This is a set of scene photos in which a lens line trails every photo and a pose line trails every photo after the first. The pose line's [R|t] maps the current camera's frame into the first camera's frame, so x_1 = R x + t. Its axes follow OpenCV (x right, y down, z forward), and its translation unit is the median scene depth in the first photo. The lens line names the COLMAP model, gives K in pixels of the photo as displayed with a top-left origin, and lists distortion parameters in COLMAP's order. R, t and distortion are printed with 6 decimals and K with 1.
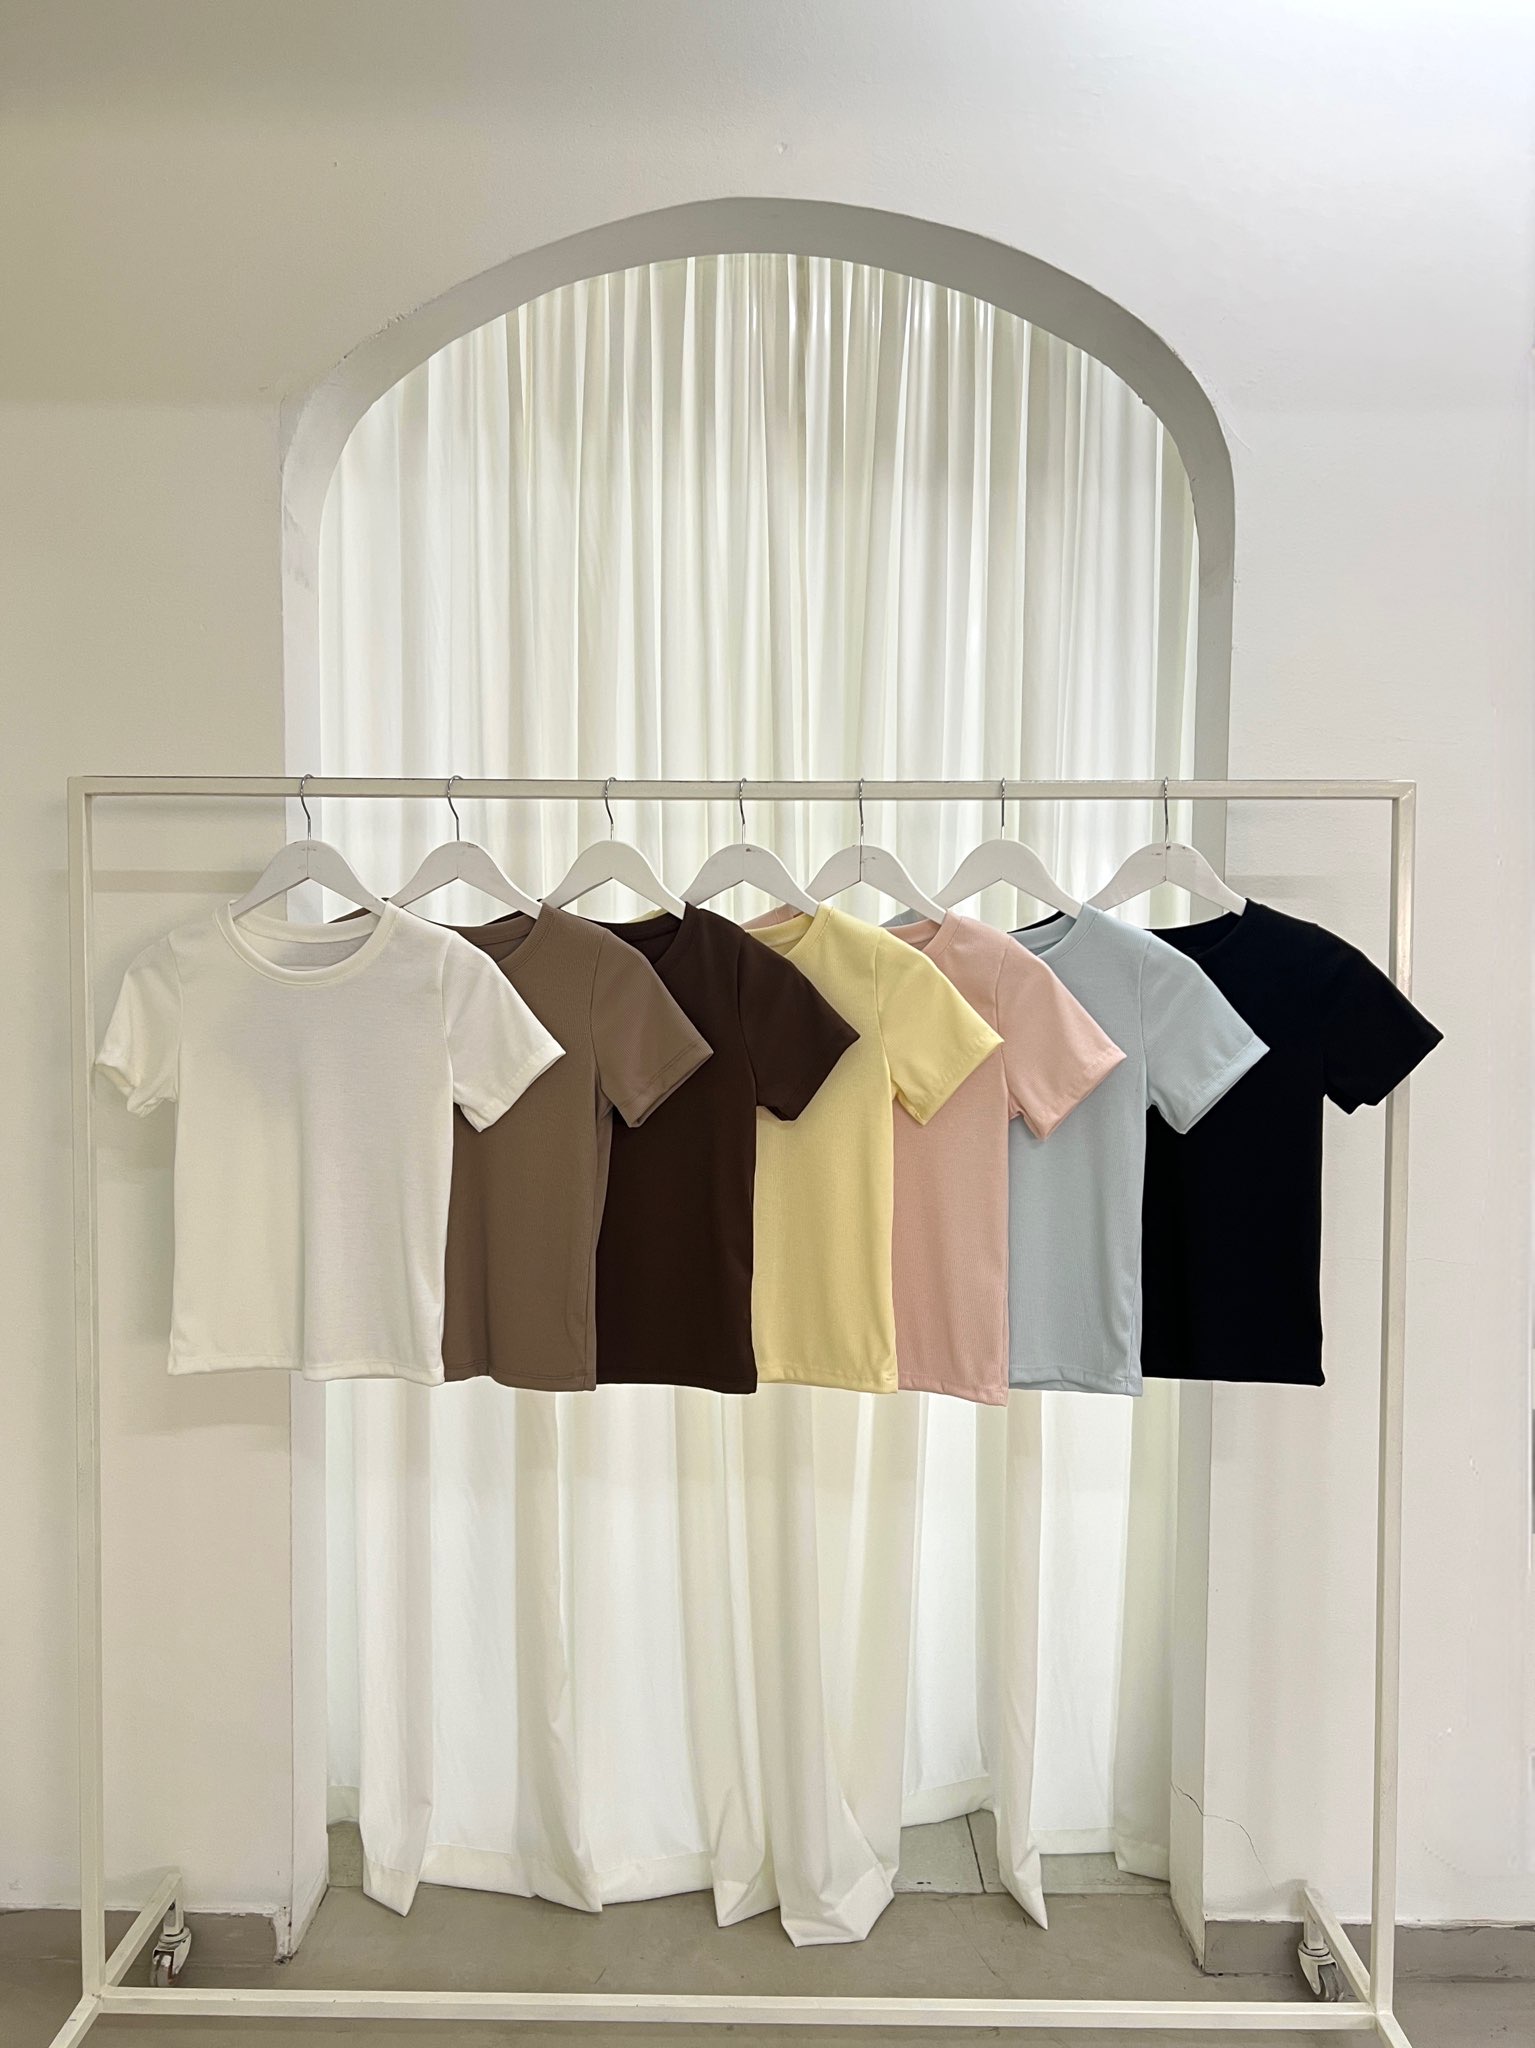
lens RADIAL K [[1662.7, 0, 760.0], [0, 1662.7, 1040.3], [0, 0, 1]] dist [0.104440, 0.002912]
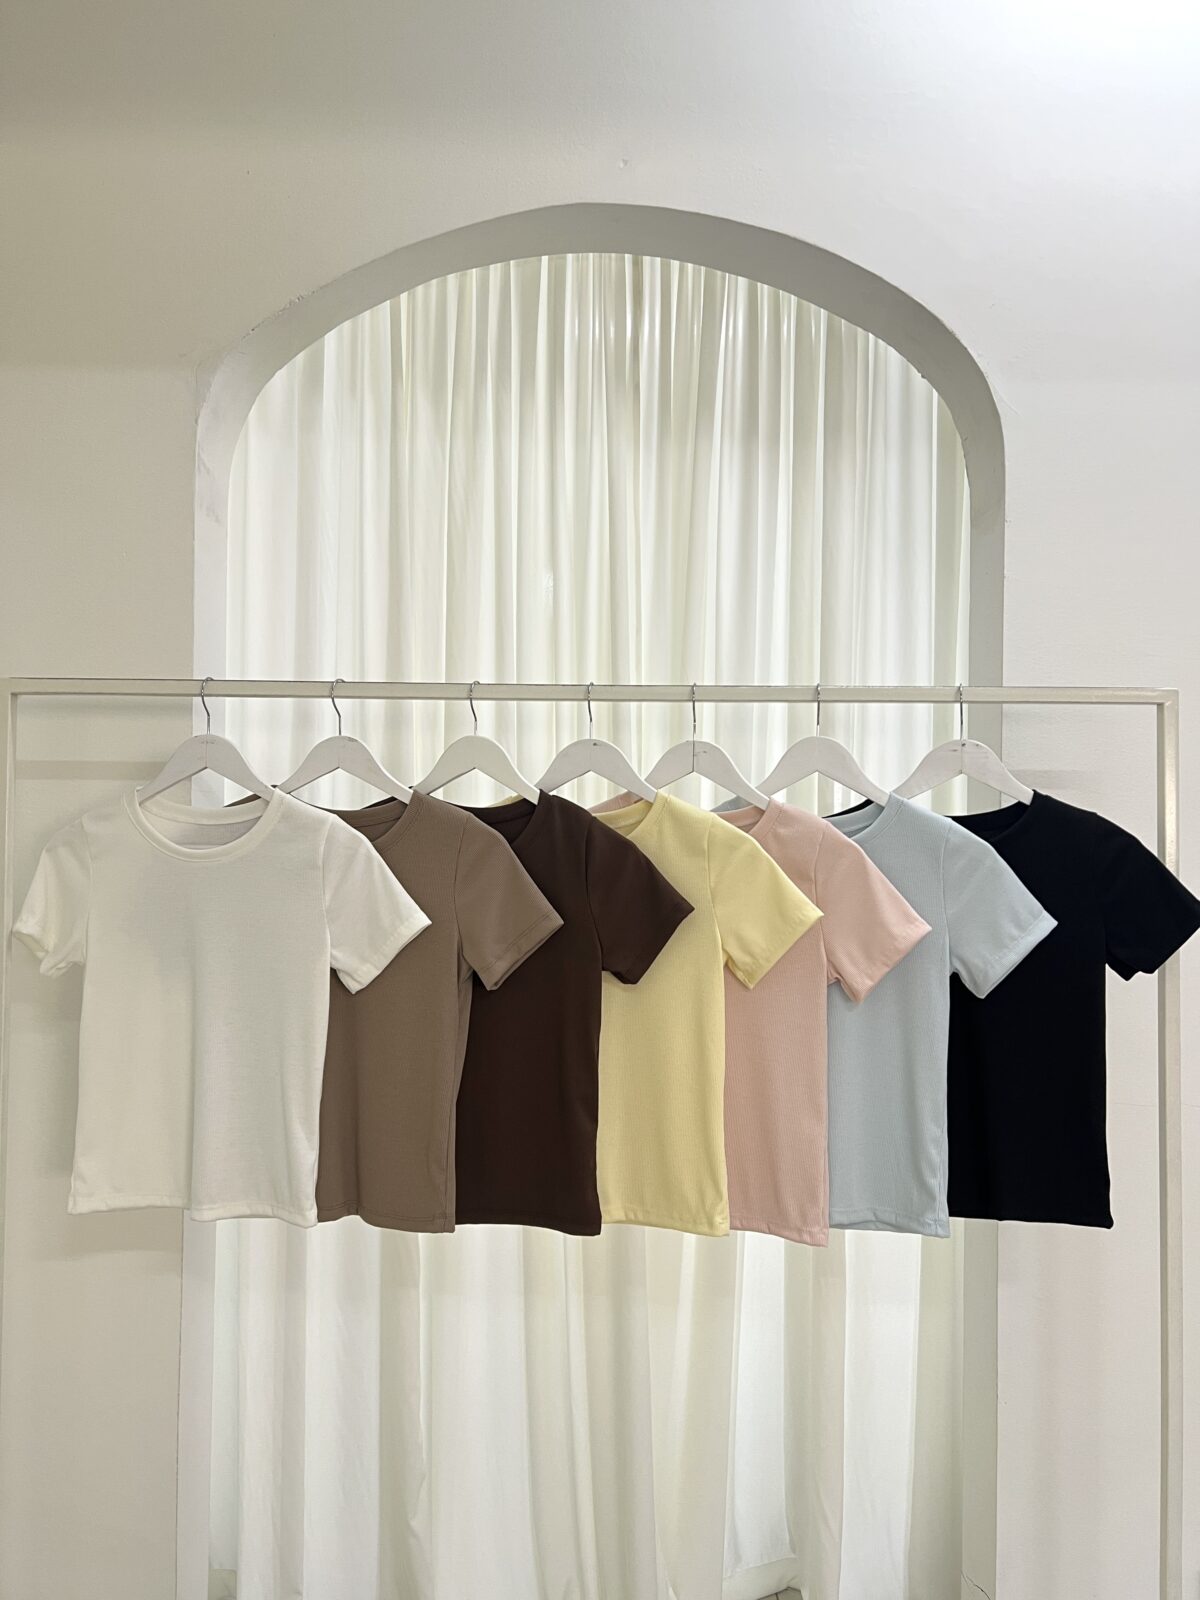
lens RADIAL K [[1281.9, 0, 600.0], [0, 1281.9, 800.0], [0, 0, 1]] dist [0.099458, -0.005871]
pose [[0.999895, 0.003989, 0.013933, -0.014314], [-0.003047, 0.997750, -0.066981, -0.015963], [-0.014169, 0.066932, 0.997657, 0.116437]]
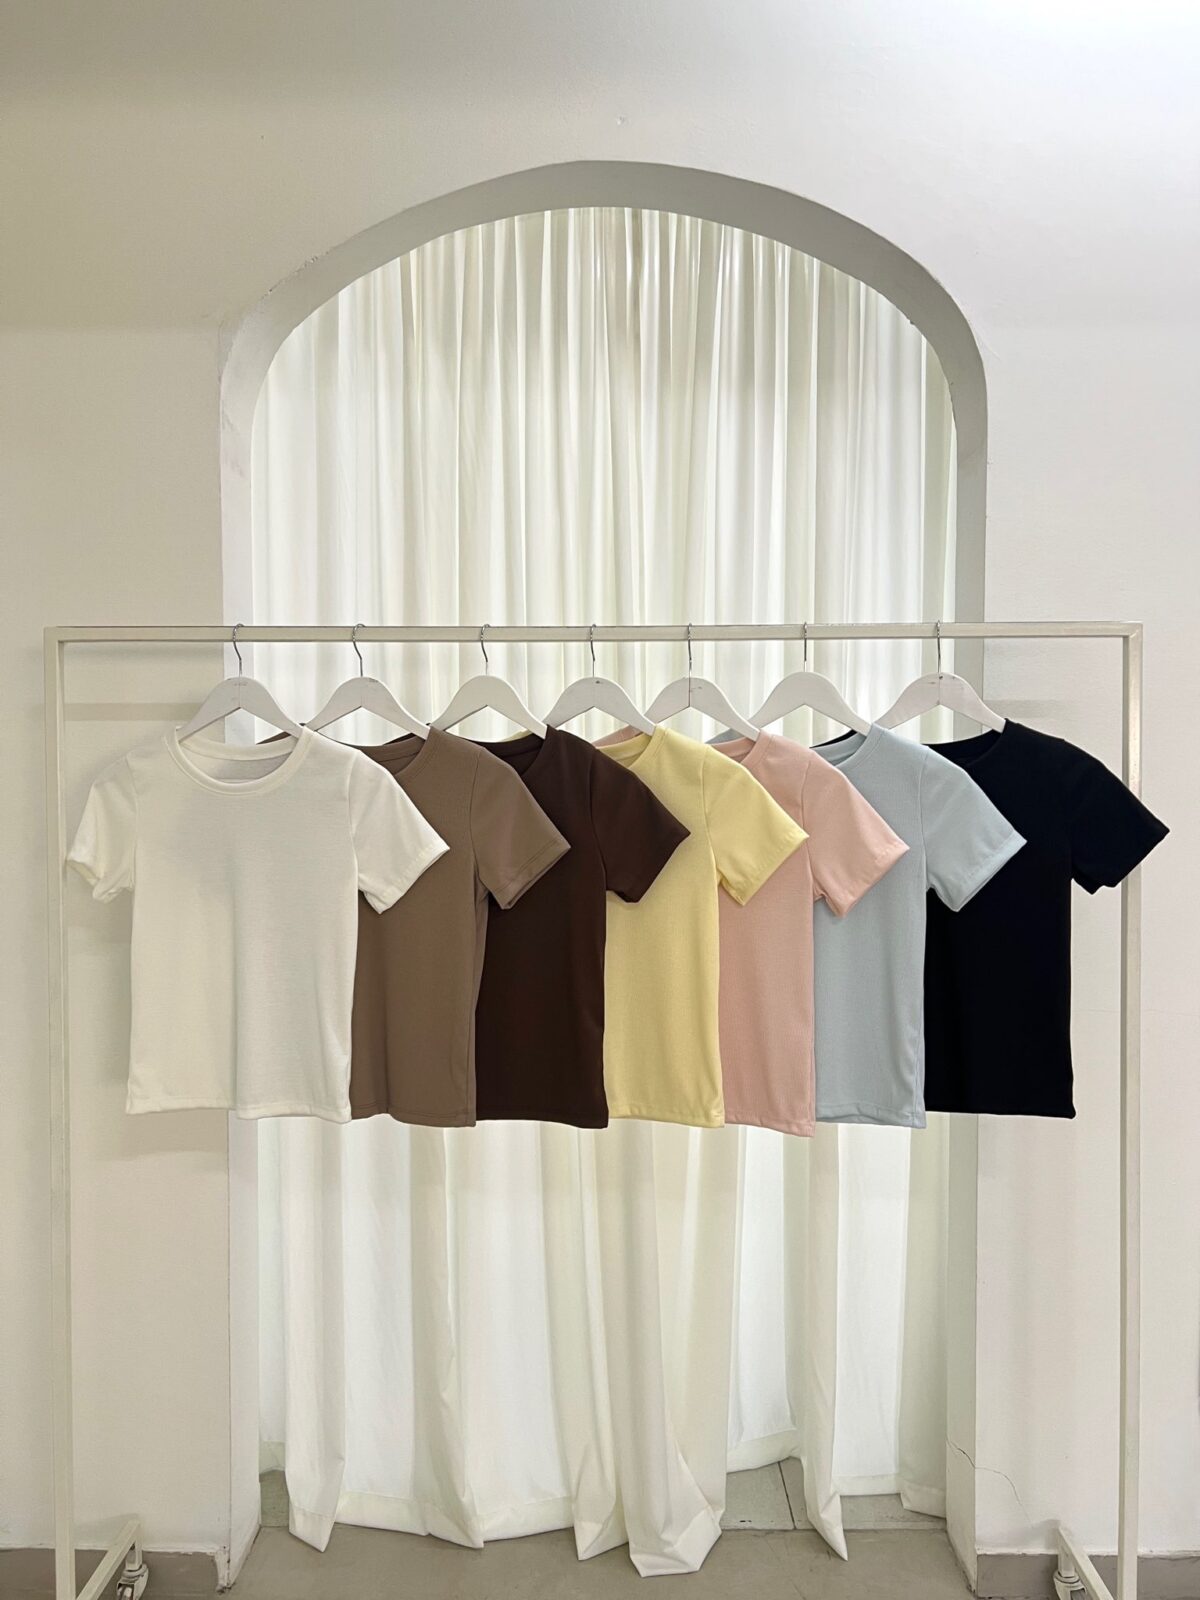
lens RADIAL K [[1281.9, 0, 600.0], [0, 1281.9, 800.0], [0, 0, 1]] dist [0.099458, -0.005871]
pose [[0.999970, -0.007671, -0.001238, -0.004529], [0.007643, 0.999746, -0.021182, -0.006640], [0.001401, 0.021172, 0.999775, 0.051636]]
